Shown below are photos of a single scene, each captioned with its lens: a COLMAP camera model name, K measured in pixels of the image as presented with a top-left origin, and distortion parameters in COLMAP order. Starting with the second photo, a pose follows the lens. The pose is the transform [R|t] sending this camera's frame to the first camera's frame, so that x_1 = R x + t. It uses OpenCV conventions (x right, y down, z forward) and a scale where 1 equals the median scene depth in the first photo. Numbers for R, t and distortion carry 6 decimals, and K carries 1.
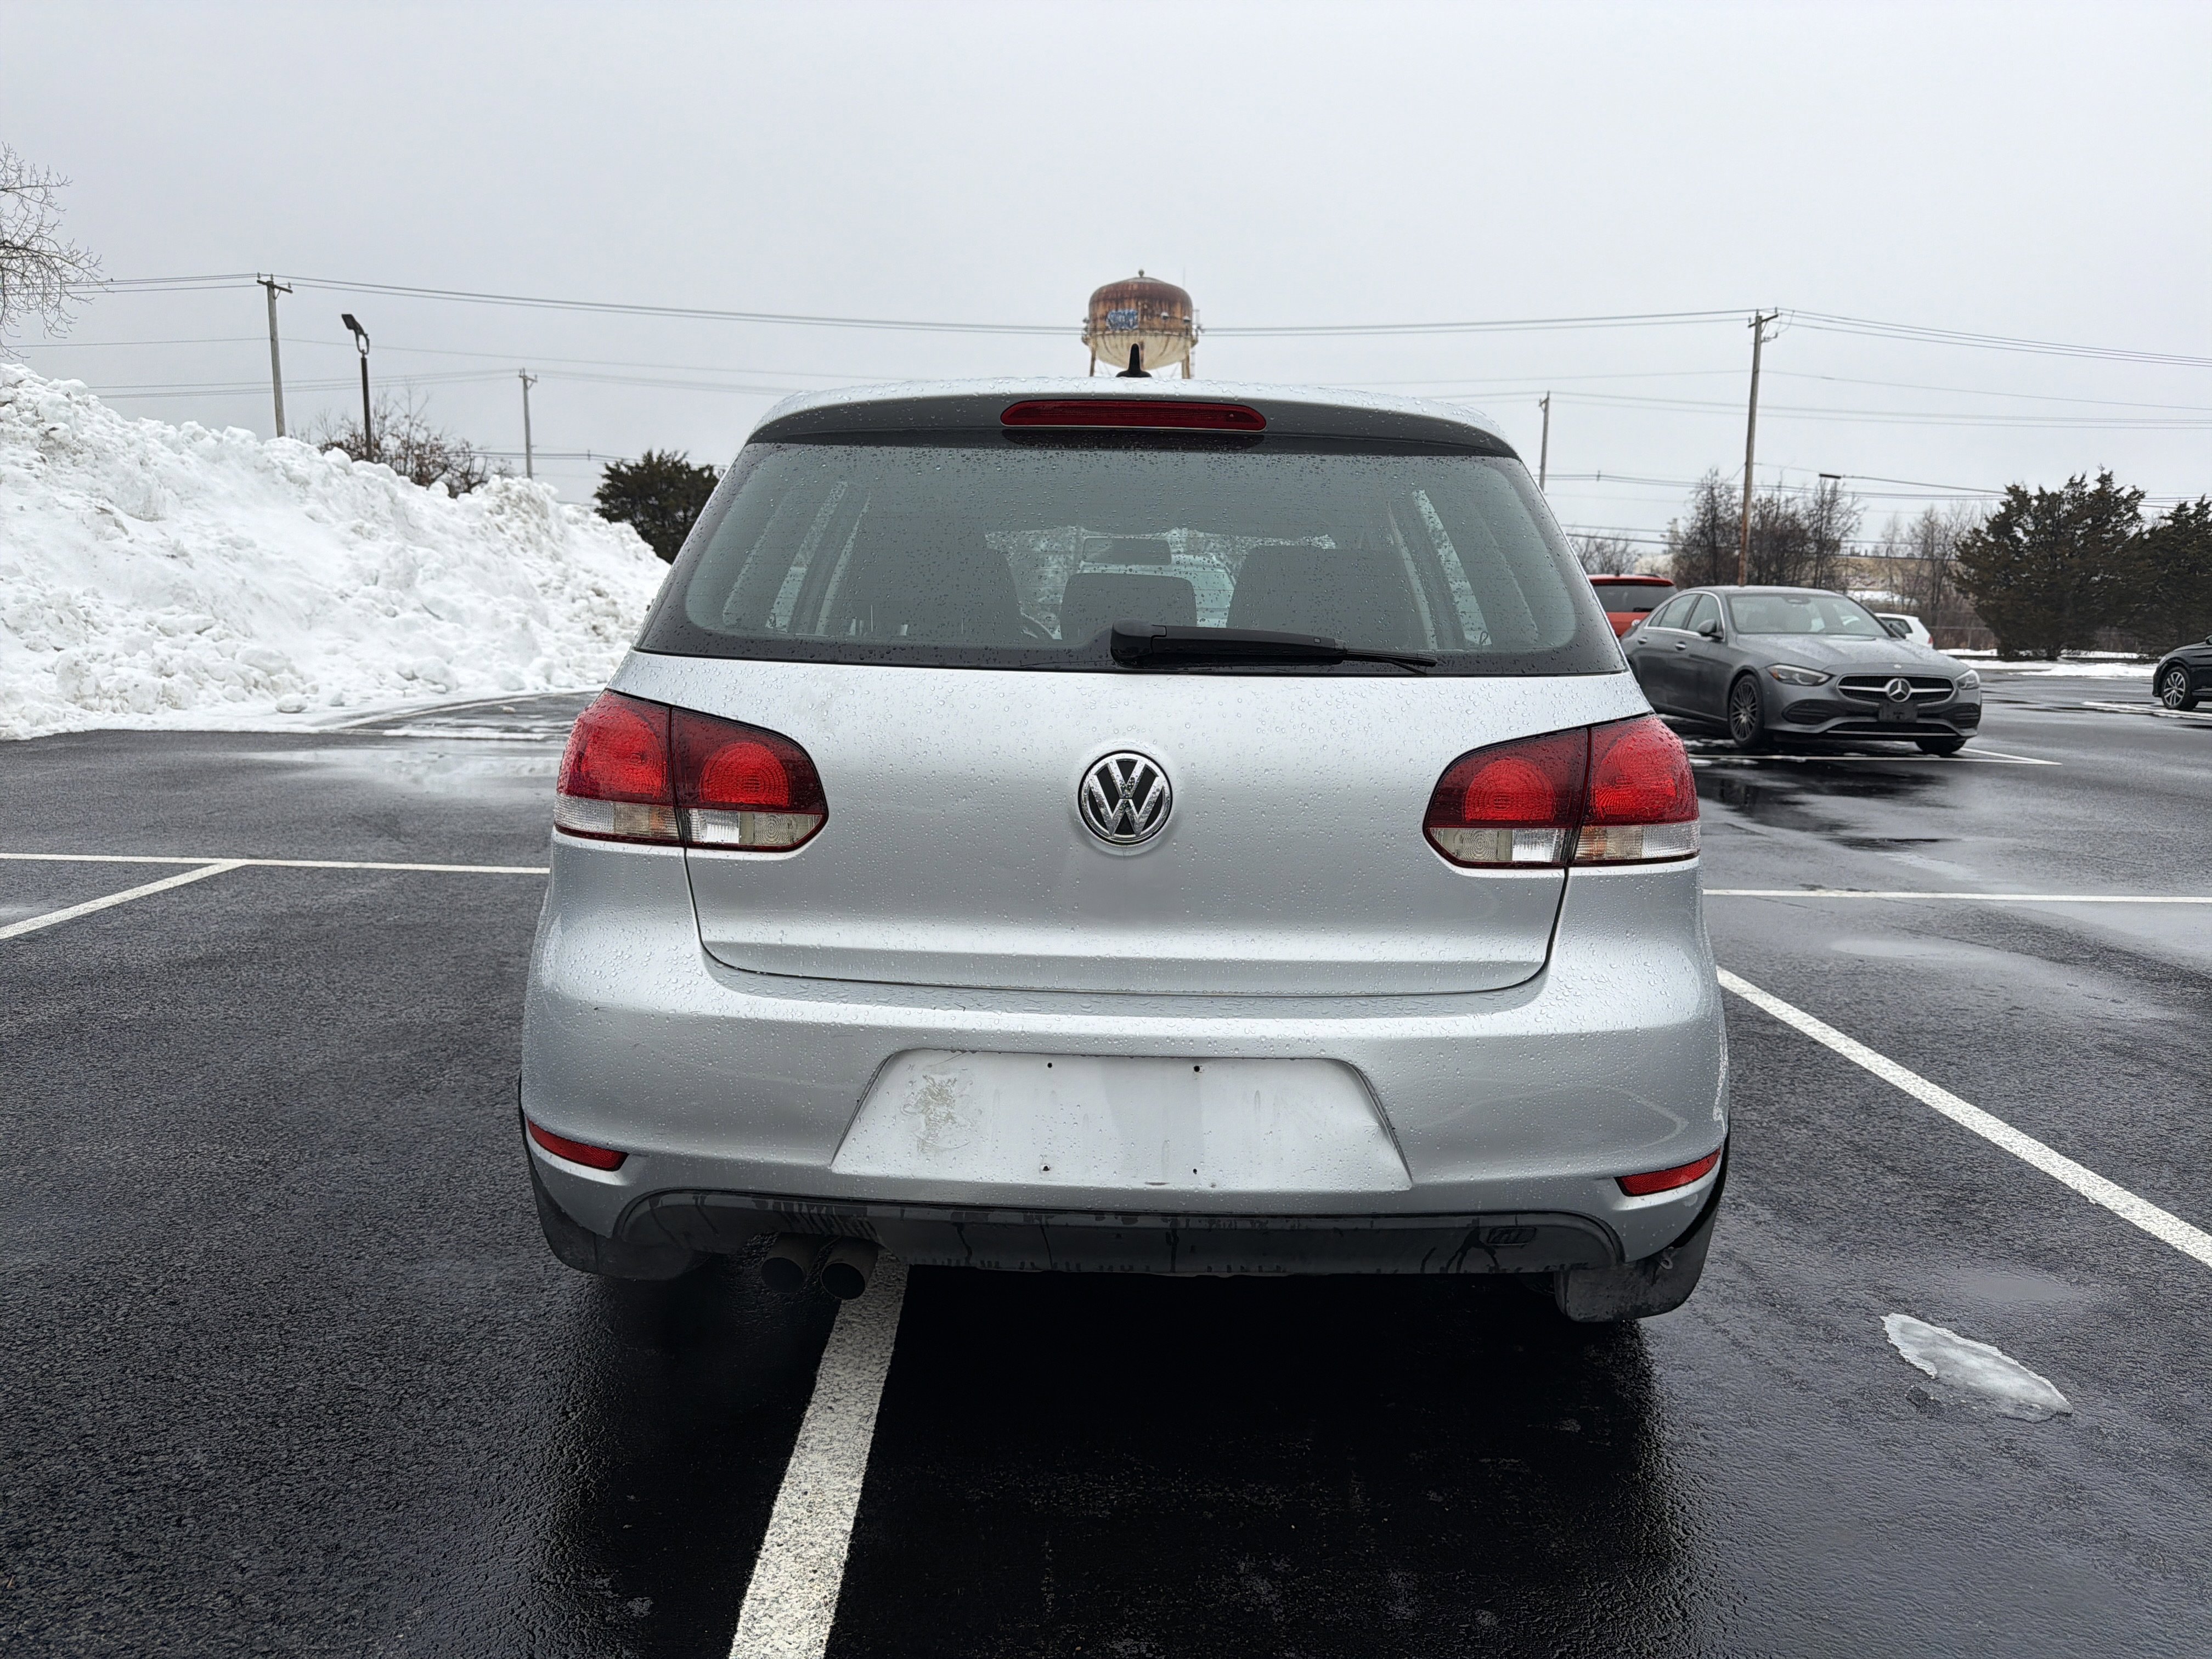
lens RADIAL K [[1538.7, 0, 1098.3], [0, 1538.7, 832.2], [0, 0, 1]] dist [-0.000758, 0.001293]
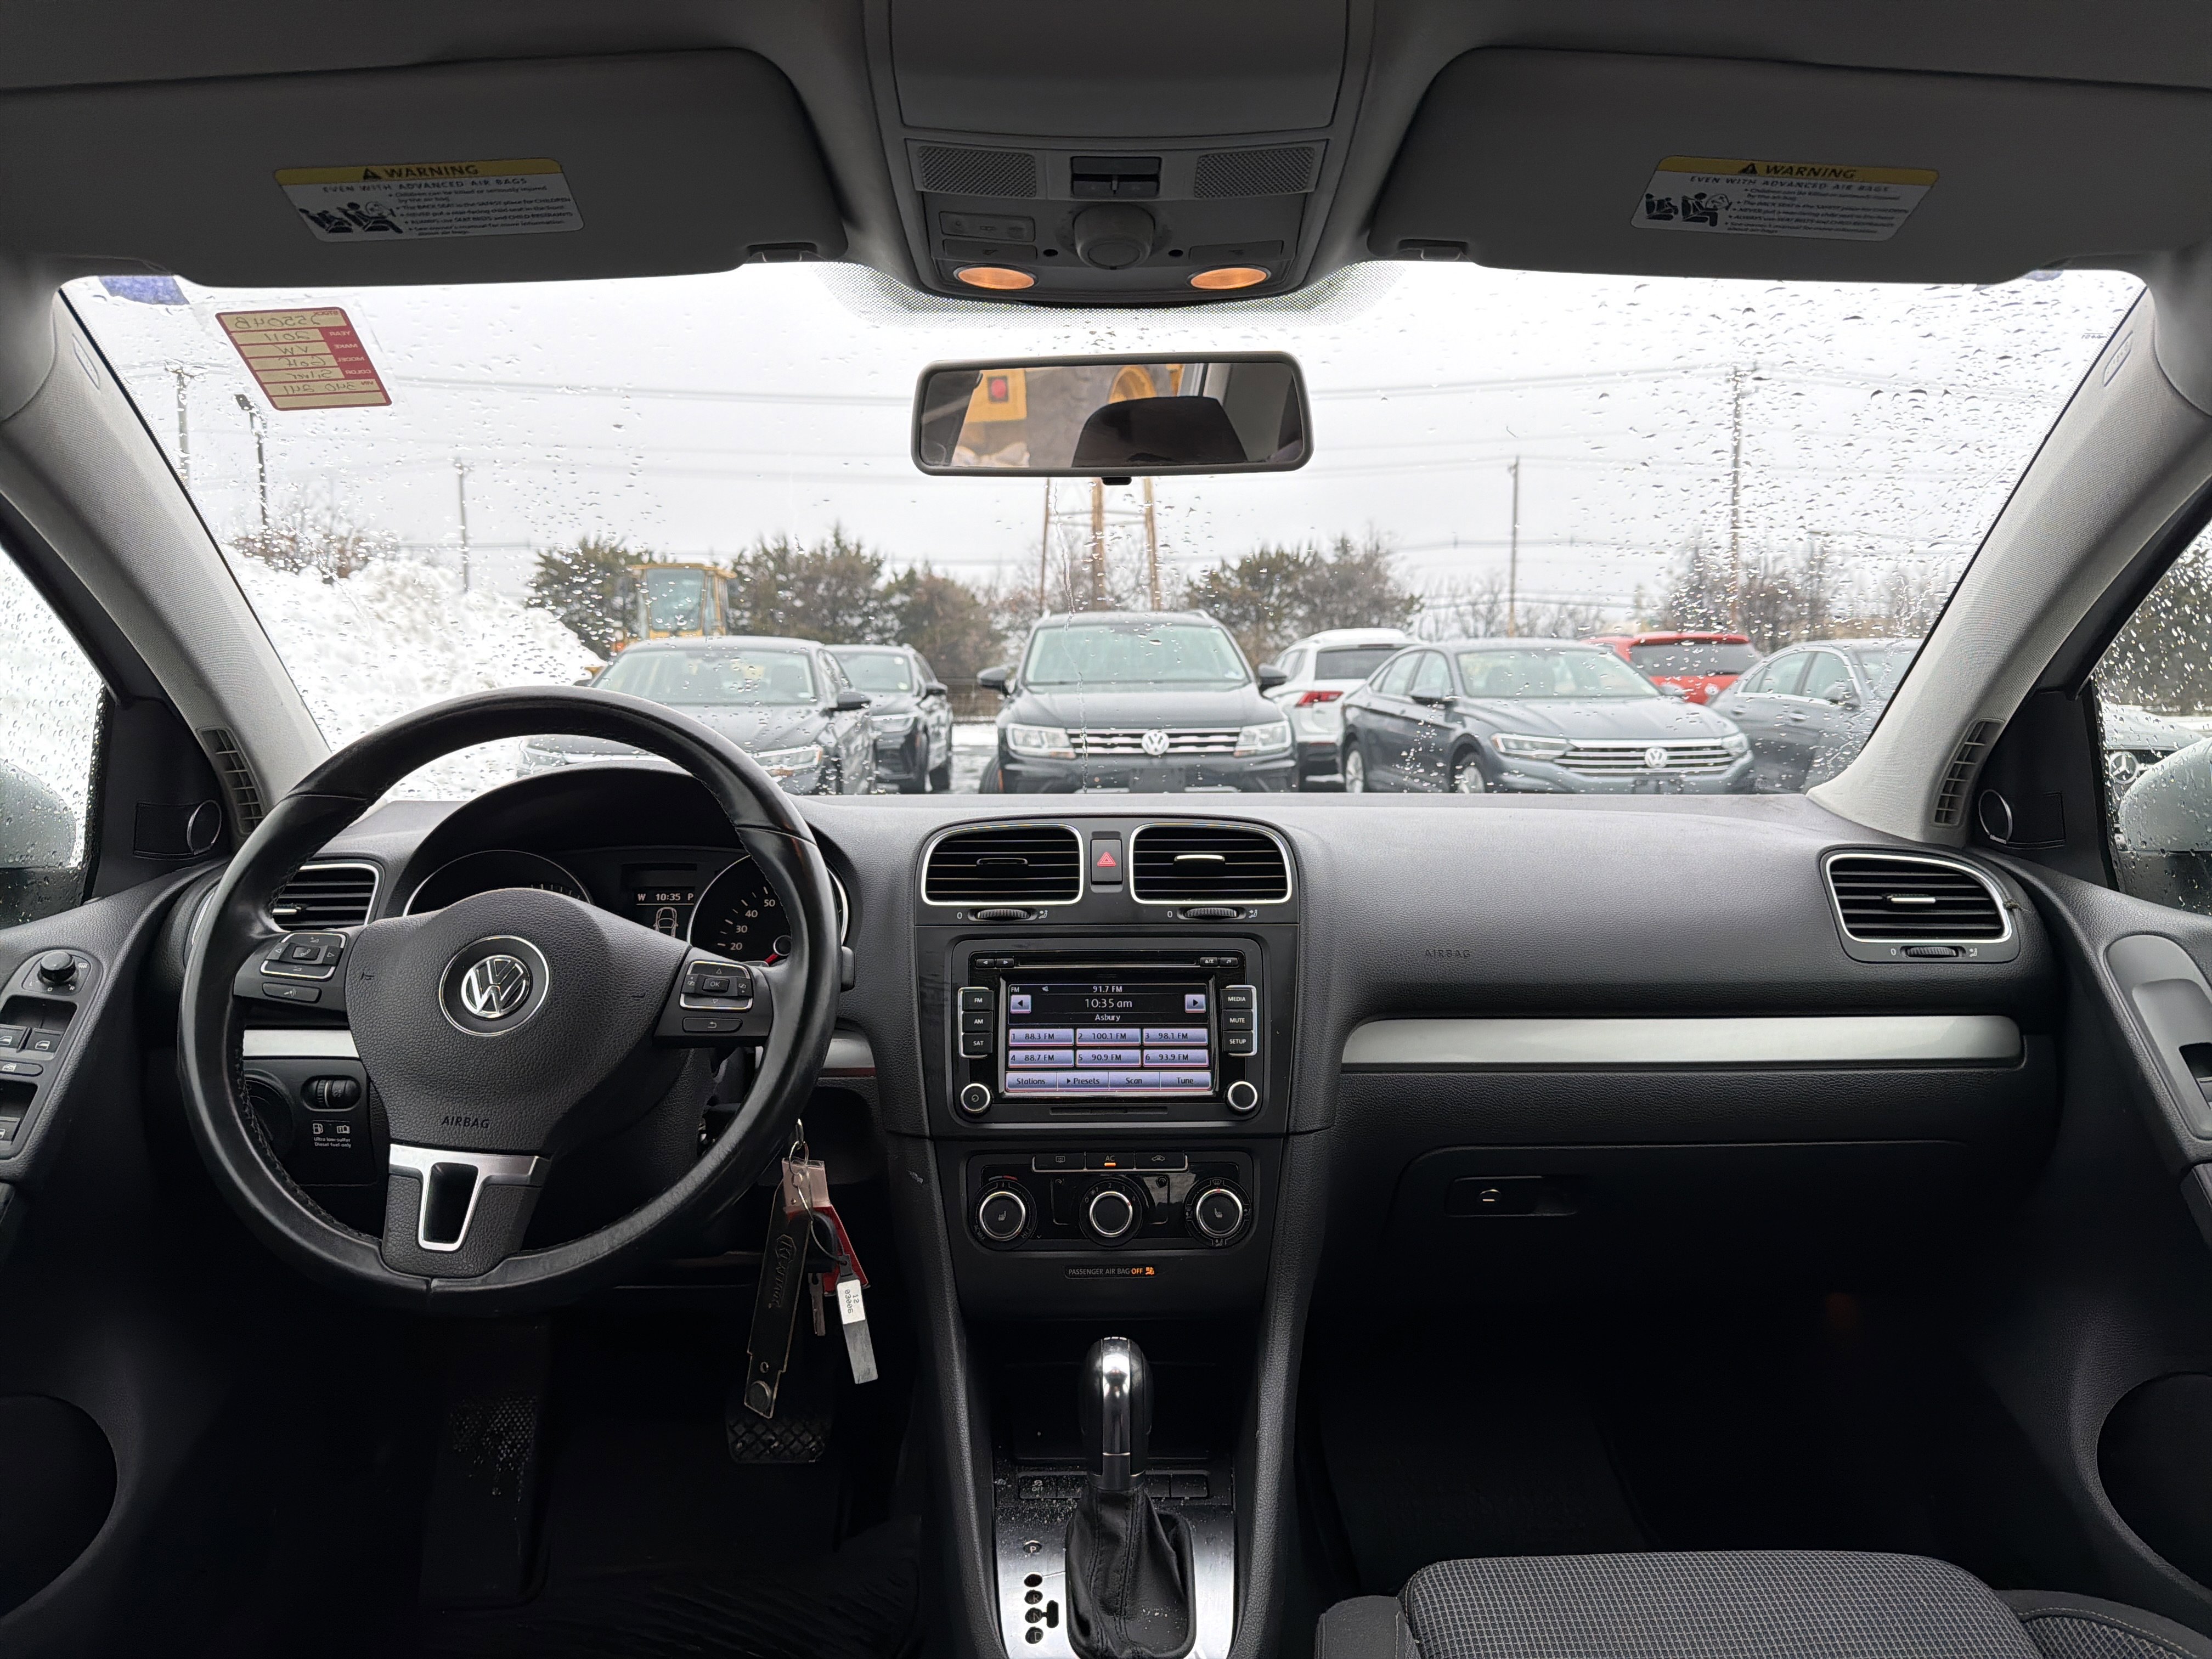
lens RADIAL K [[1602.5, 0, 1106.0], [0, 1602.5, 829.5], [0, 0, 1]] dist [-0.088535, -0.000165]
pose [[0.999303, -0.028104, 0.024566, 0.003014], [0.029427, 0.998037, -0.055275, -0.032333], [-0.022964, 0.055960, 0.998169, 0.229433]]
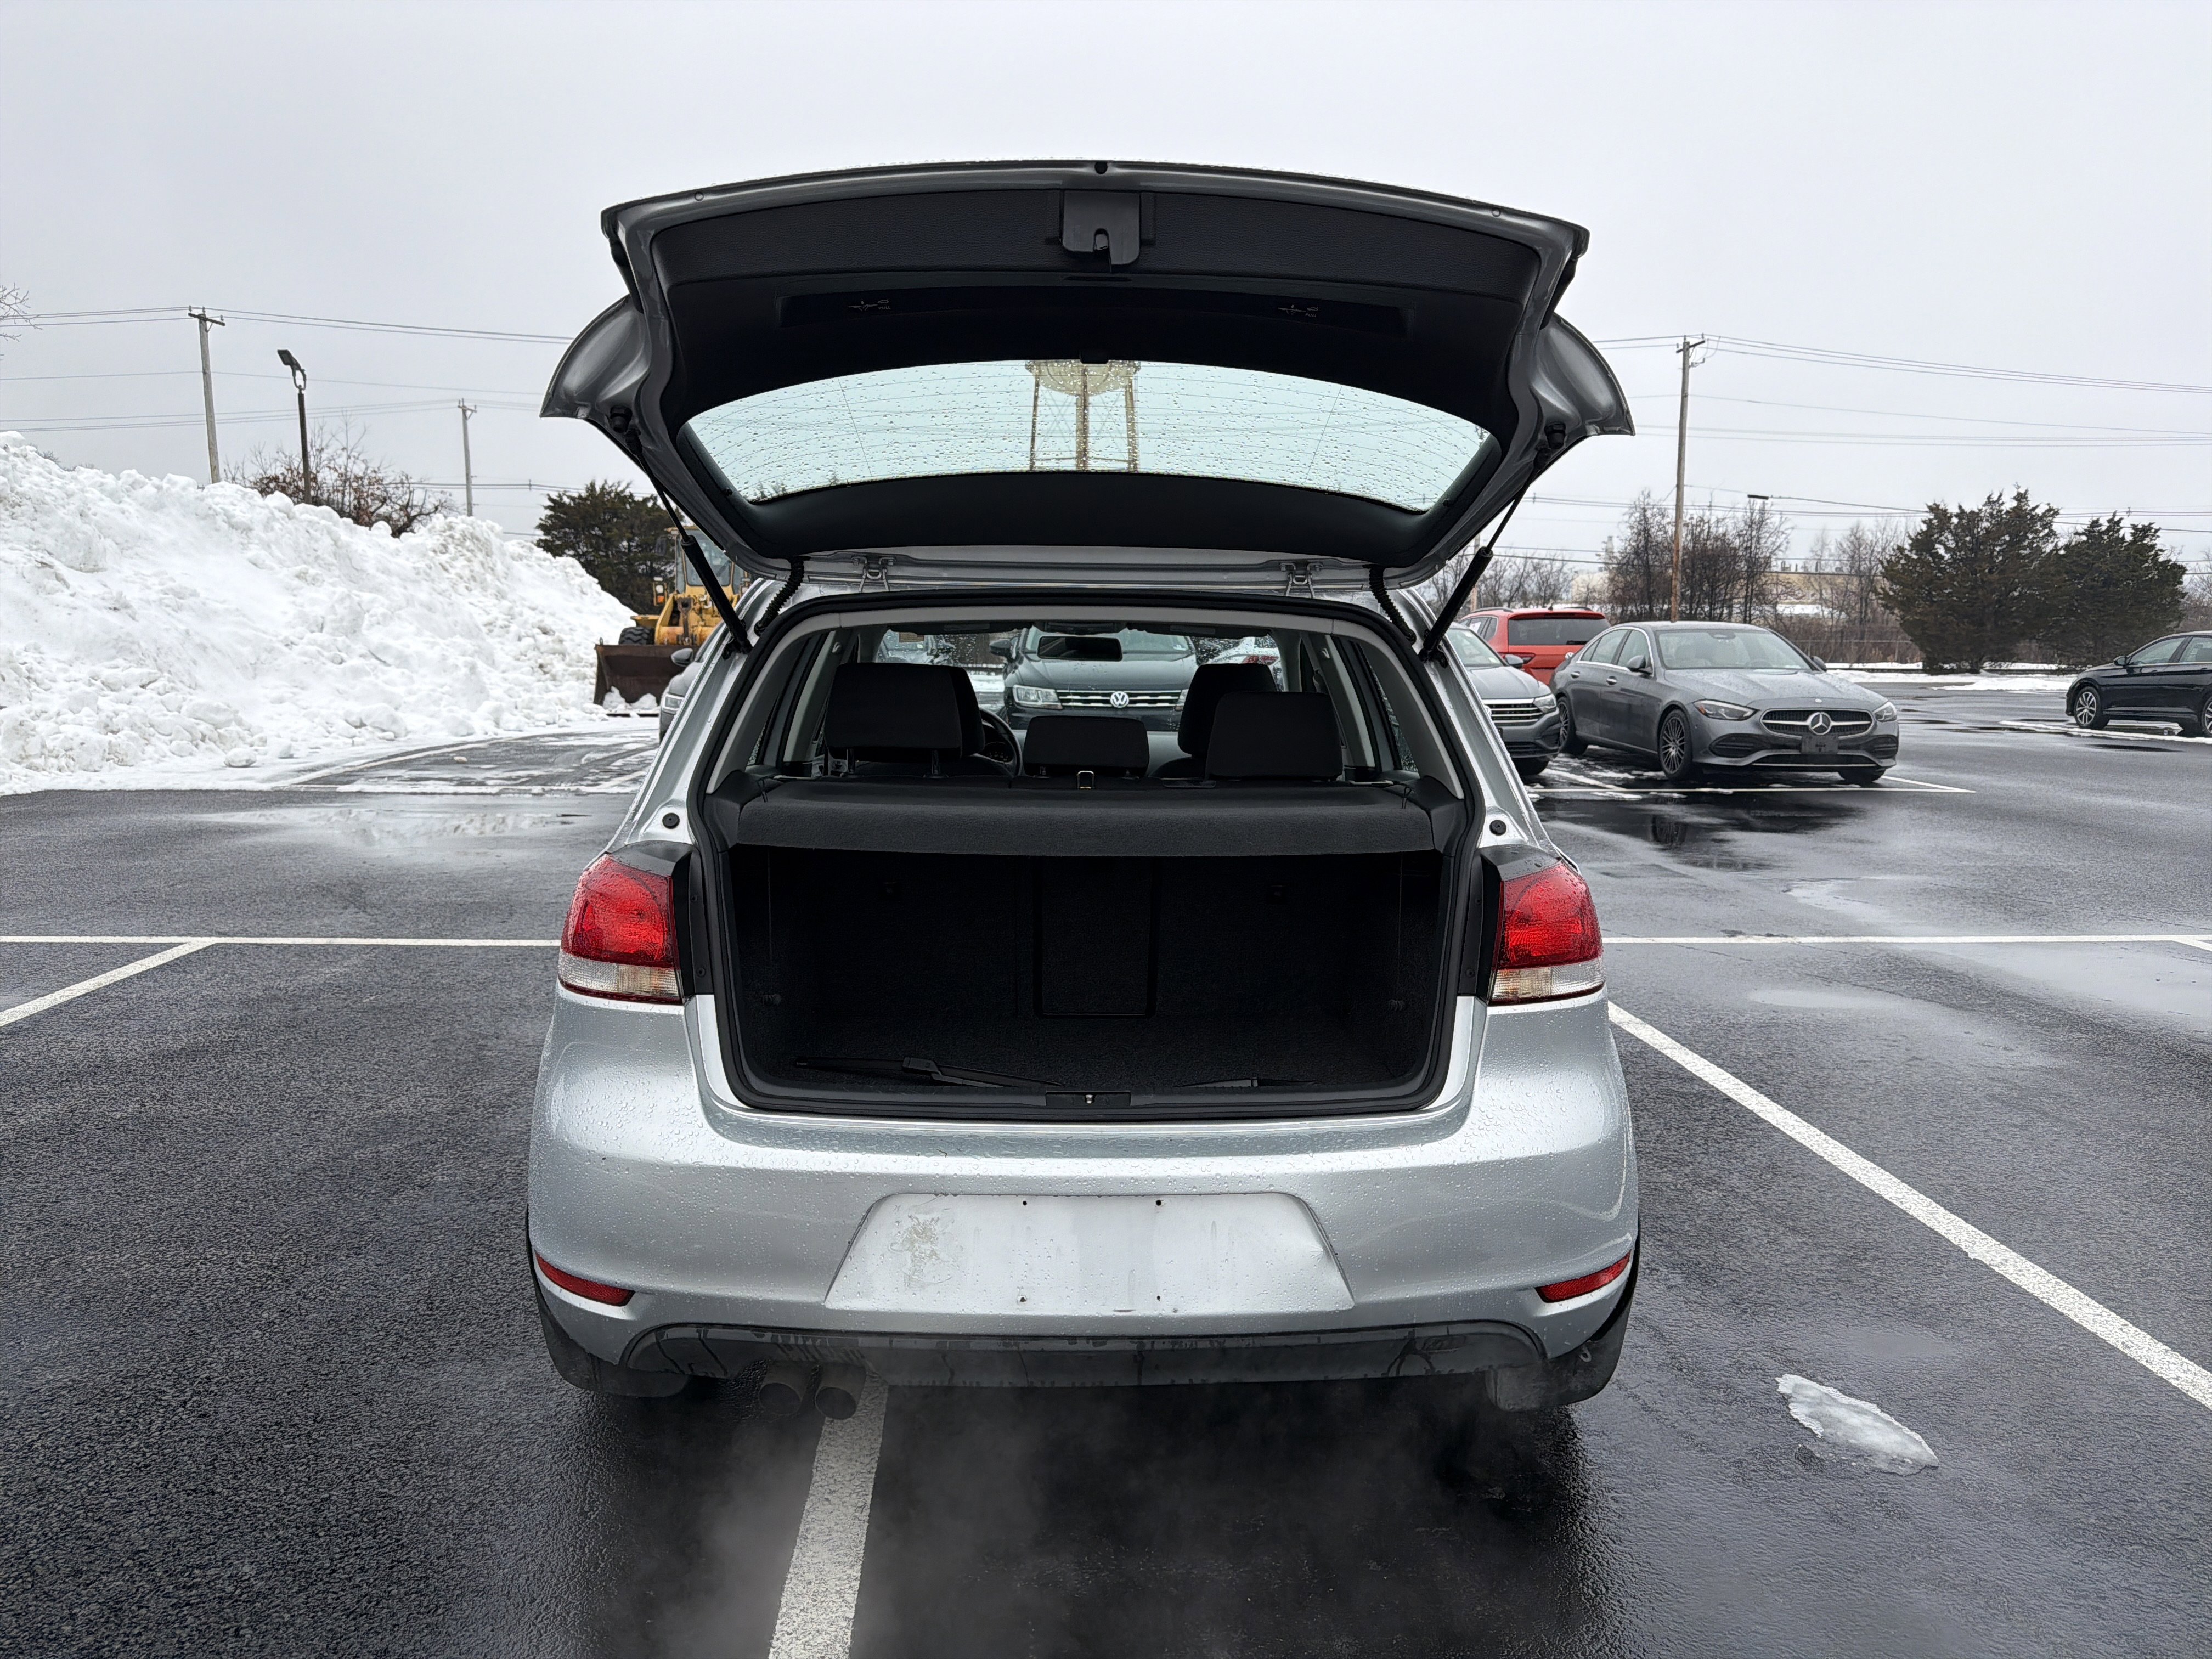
lens RADIAL K [[1535.9, 0, 1106.0], [0, 1535.9, 829.5], [0, 0, 1]] dist [0.001058, 0.001578]
pose [[0.999165, -0.016270, 0.037474, -0.001399], [0.016841, 0.999746, -0.014971, -0.013337], [-0.037221, 0.015590, 0.999185, -0.017455]]
